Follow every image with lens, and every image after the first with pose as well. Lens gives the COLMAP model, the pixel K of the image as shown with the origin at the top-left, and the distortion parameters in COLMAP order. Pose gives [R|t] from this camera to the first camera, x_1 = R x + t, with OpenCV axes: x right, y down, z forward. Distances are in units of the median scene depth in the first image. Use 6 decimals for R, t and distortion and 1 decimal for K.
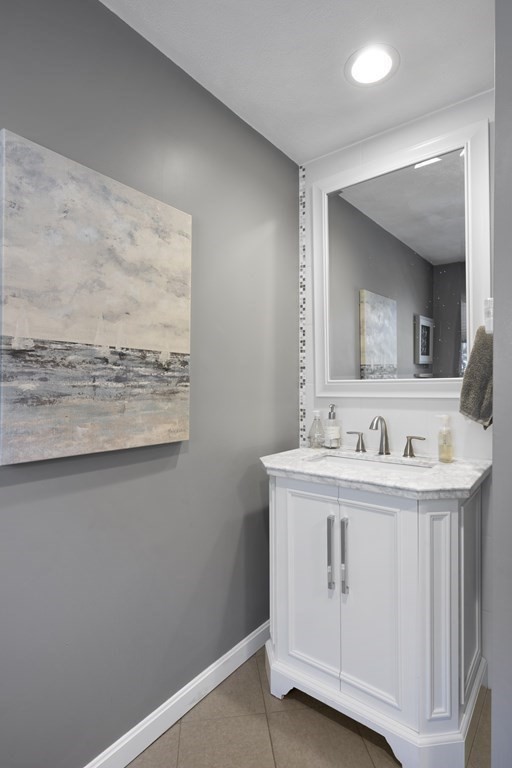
lens RADIAL K [[404.5, 0, 255.8], [0, 404.5, 386.7], [0, 0, 1]] dist [-0.003318, 0.000346]
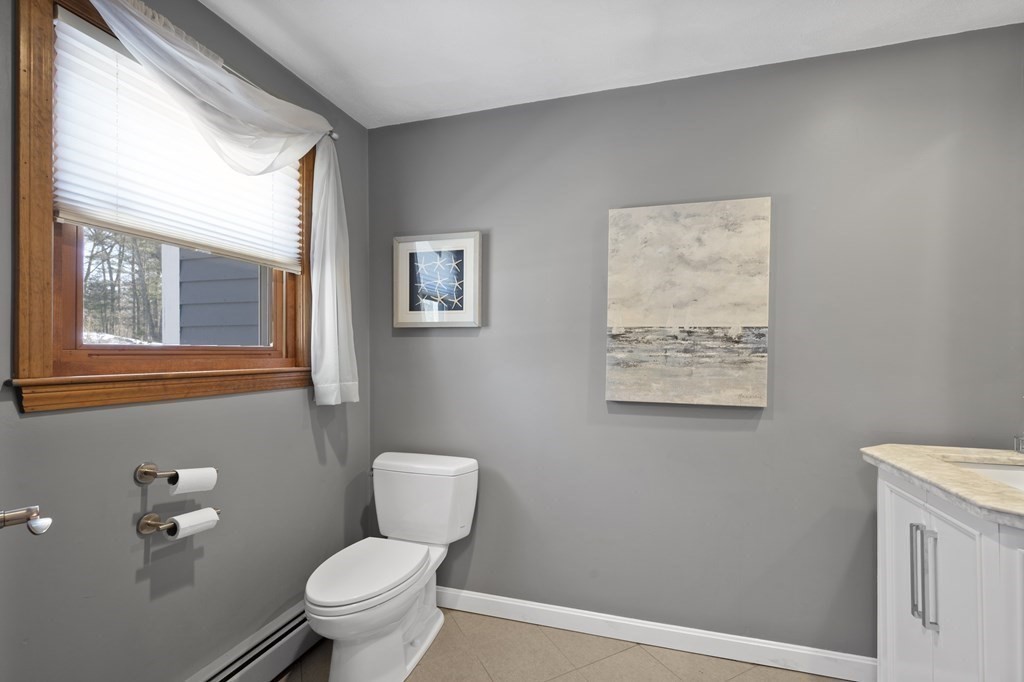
lens RADIAL K [[440.7, 0, 514.9], [0, 440.7, 347.0], [0, 0, 1]] dist [0.003203, 0.000554]
pose [[0.343841, -0.013872, -0.938925, 0.802253], [-0.008549, 0.999803, -0.017902, -0.000618], [0.938989, 0.014182, 0.343655, -0.032429]]
